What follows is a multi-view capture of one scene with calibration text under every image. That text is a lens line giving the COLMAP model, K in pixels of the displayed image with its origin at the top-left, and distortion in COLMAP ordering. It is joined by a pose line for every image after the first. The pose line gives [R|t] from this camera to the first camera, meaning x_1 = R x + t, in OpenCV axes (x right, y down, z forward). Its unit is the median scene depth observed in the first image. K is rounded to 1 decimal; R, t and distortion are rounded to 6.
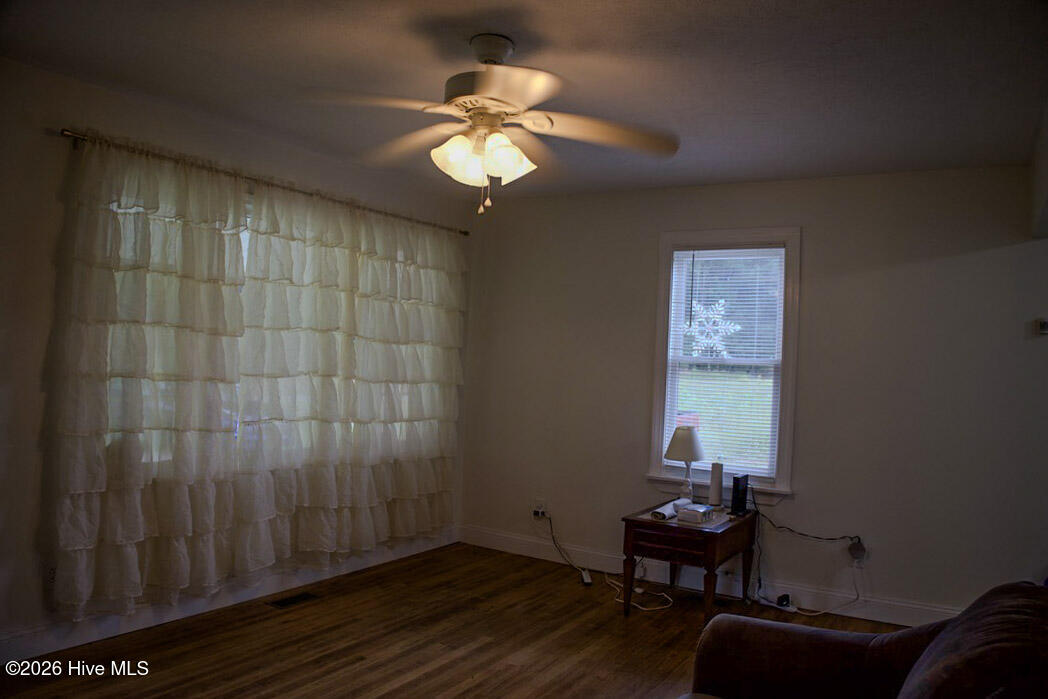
lens RADIAL K [[749.3, 0, 524.0], [0, 749.3, 349.5], [0, 0, 1]] dist [-0.171261, 0.059081]
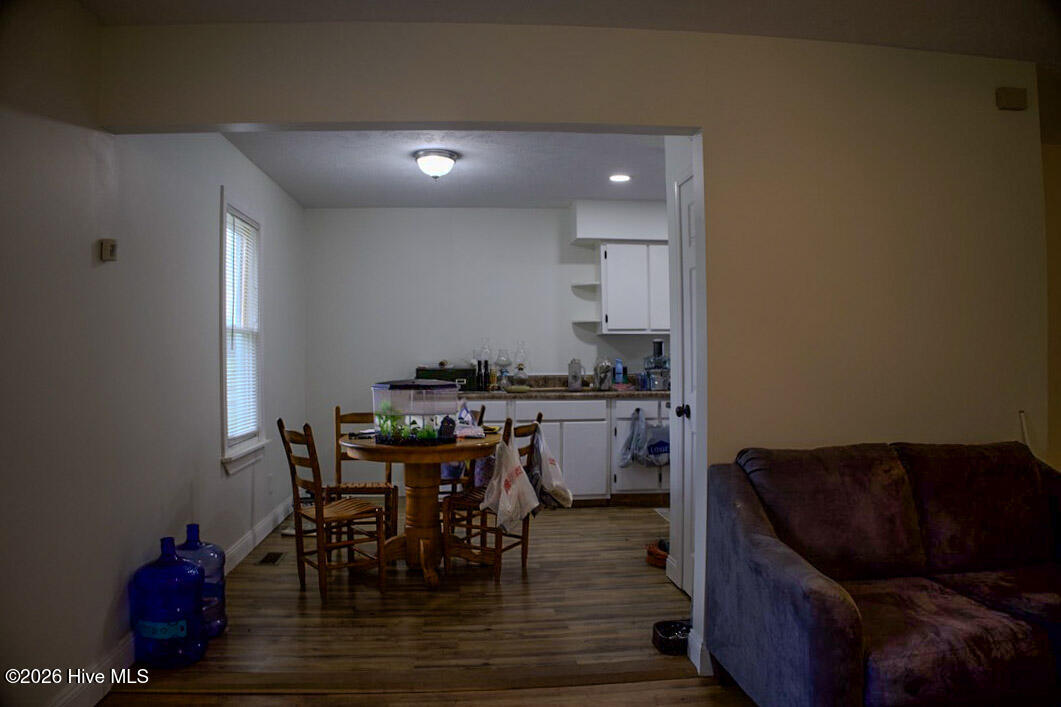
lens RADIAL K [[758.6, 0, 530.5], [0, 758.6, 353.5], [0, 0, 1]] dist [-0.171261, 0.059081]
pose [[-0.597620, -0.042473, 0.800654, -0.776774], [-0.031716, 0.999067, 0.029324, 0.060813], [-0.801152, -0.007869, -0.598409, 1.676650]]
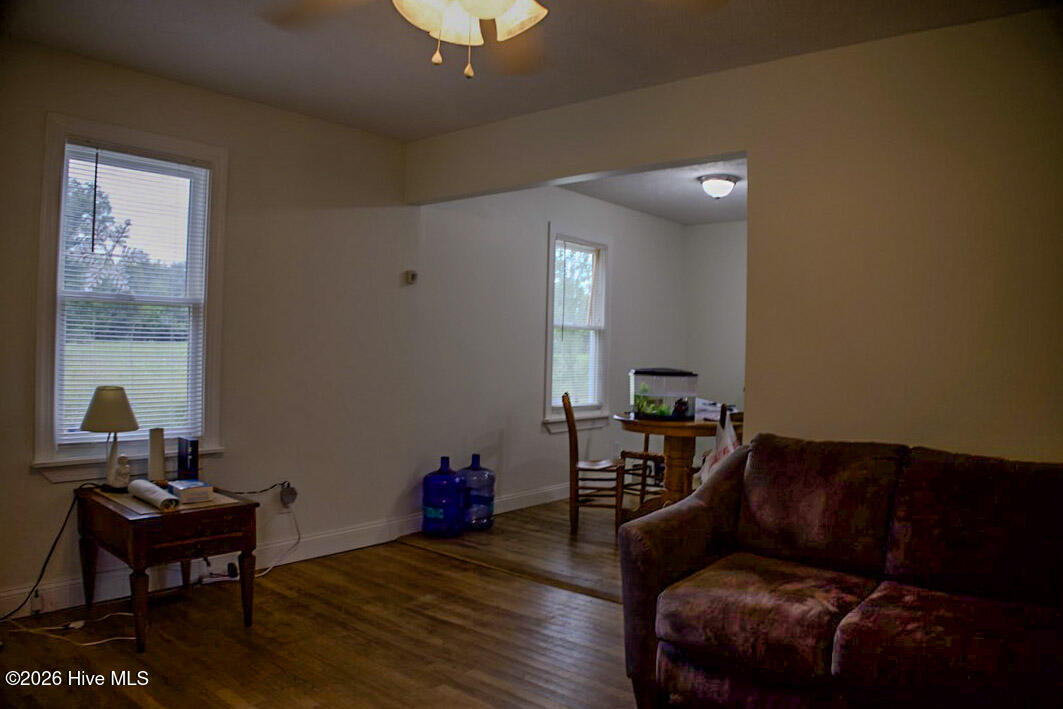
lens RADIAL K [[760.0, 0, 531.5], [0, 760.0, 354.5], [0, 0, 1]] dist [-0.171261, 0.059081]
pose [[0.140192, -0.050461, 0.988838, -1.127231], [-0.034003, 0.997866, 0.055742, 0.045453], [-0.989540, -0.041438, 0.138177, 1.255356]]
